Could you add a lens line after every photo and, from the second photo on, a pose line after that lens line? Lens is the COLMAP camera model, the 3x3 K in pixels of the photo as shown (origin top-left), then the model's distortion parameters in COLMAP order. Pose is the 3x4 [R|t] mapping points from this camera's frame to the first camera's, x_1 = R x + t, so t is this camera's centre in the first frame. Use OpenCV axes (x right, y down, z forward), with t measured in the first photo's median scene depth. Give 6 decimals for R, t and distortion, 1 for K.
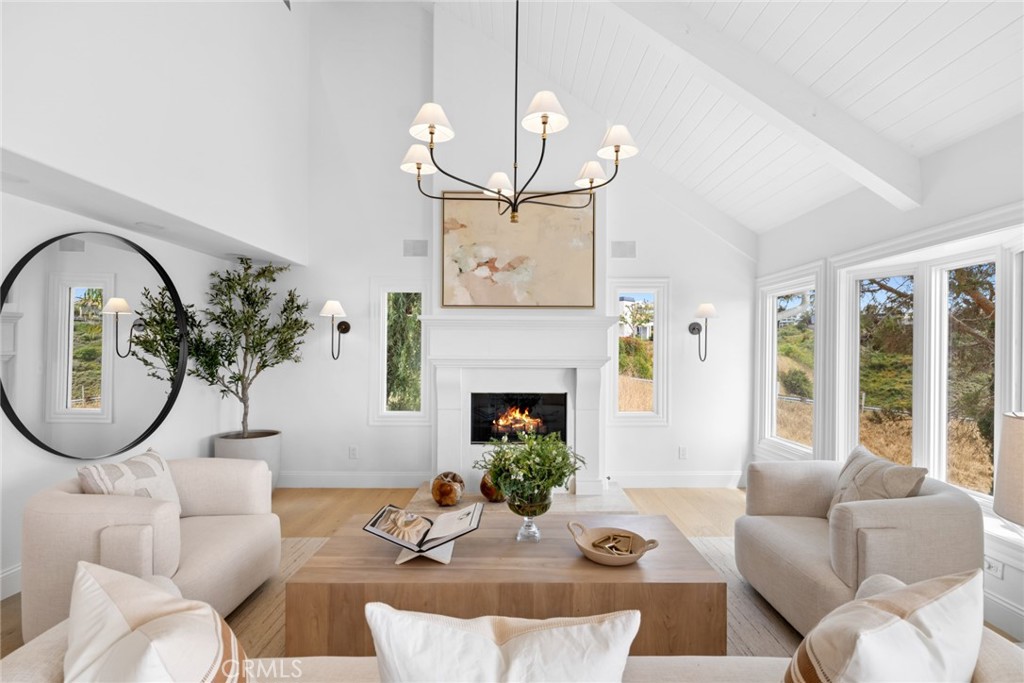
lens RADIAL K [[494.1, 0, 509.4], [0, 494.1, 345.7], [0, 0, 1]] dist [-0.004814, -0.000232]
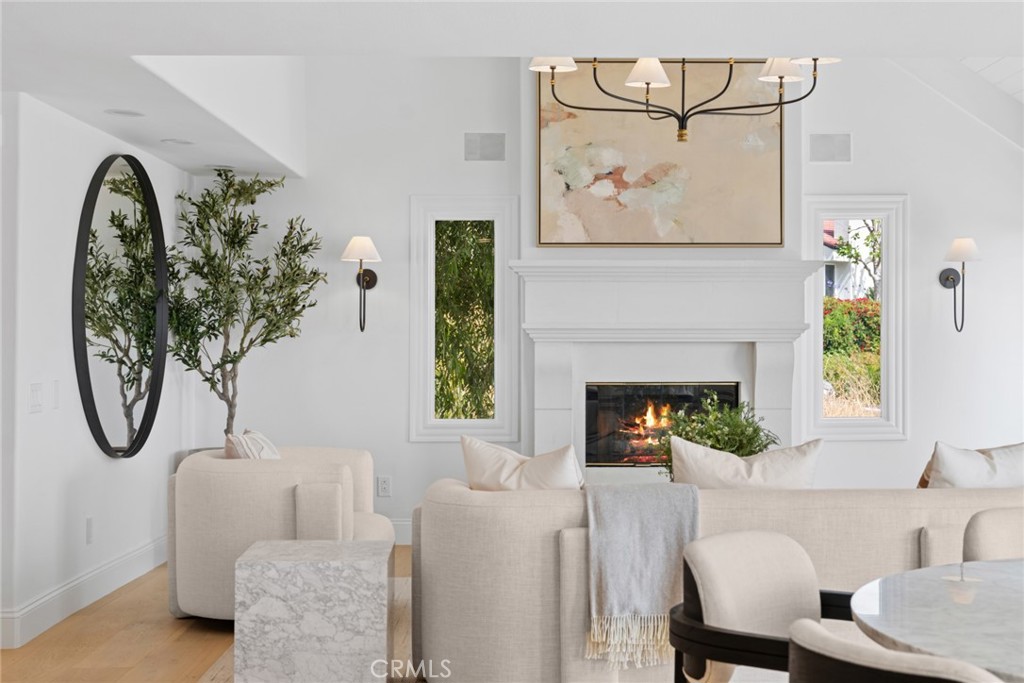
lens RADIAL K [[1467.4, 0, 514.4], [0, 1467.4, 343.2], [0, 0, 1]] dist [-0.037524, 0.000000]
pose [[0.999985, -0.005389, 0.001033, -0.168761], [0.005378, 0.999934, 0.010196, 0.025023], [-0.001088, -0.010190, 0.999947, -0.845374]]
